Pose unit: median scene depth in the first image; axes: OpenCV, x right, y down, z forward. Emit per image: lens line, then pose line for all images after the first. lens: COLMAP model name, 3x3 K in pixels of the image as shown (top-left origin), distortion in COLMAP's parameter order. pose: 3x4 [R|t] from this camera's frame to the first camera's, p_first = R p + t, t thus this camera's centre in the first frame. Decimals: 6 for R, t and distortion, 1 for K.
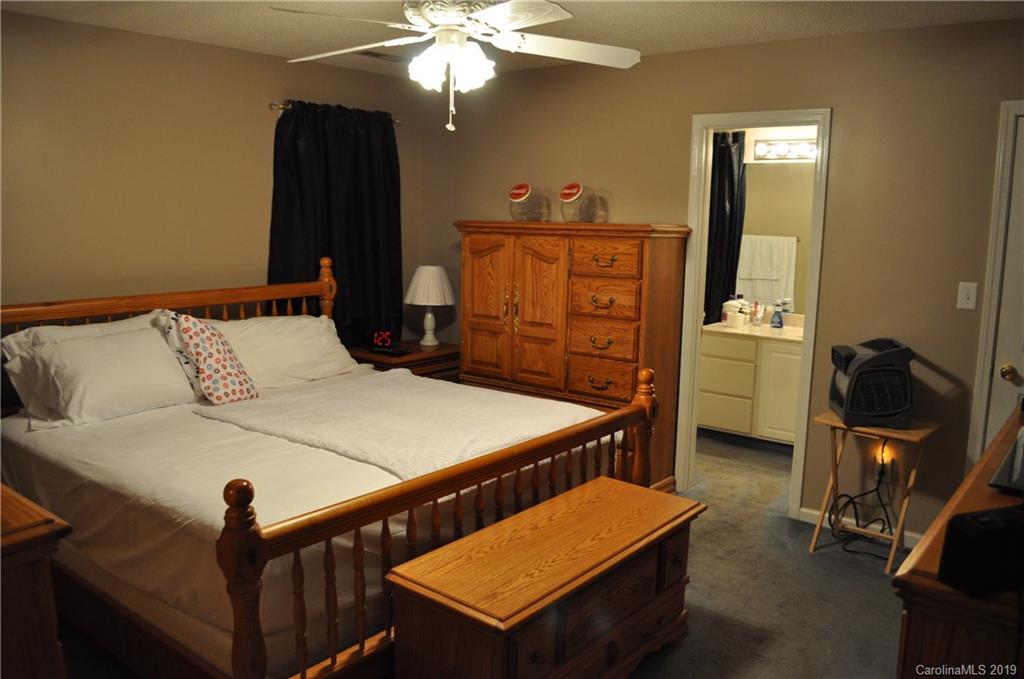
lens RADIAL K [[814.0, 0, 517.7], [0, 814.0, 343.1], [0, 0, 1]] dist [-0.075683, -0.000381]
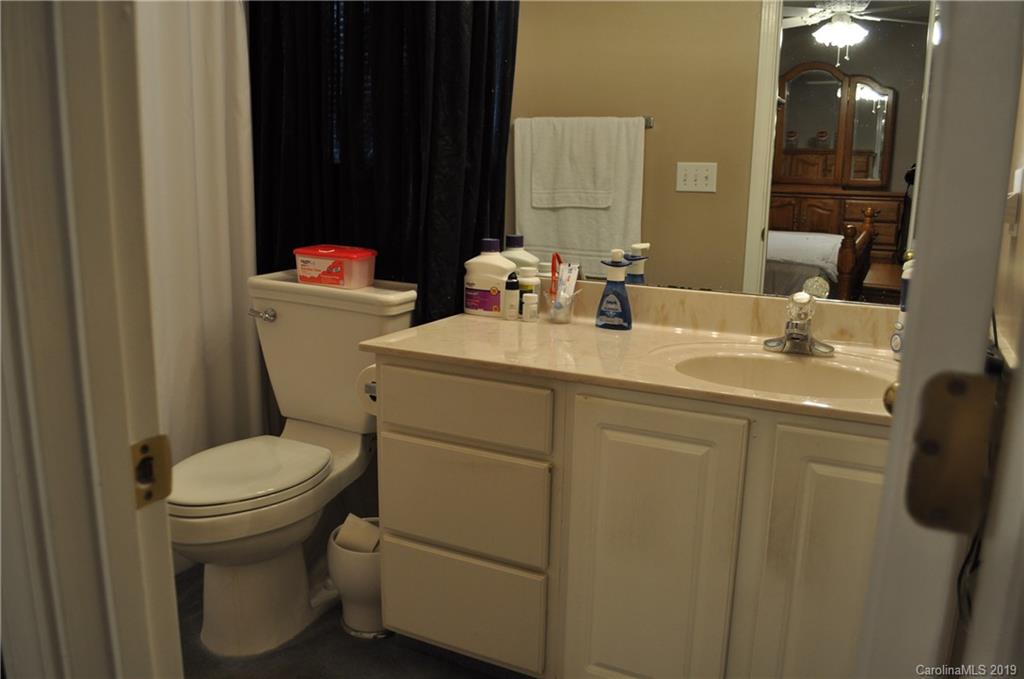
lens RADIAL K [[814.0, 0, 517.7], [0, 814.0, 343.1], [0, 0, 1]] dist [-0.075683, -0.000381]
pose [[0.978280, -0.042457, 0.202891, 0.203510], [0.031276, 0.997826, 0.058002, -0.033385], [-0.204912, -0.050396, 0.977482, 0.648179]]
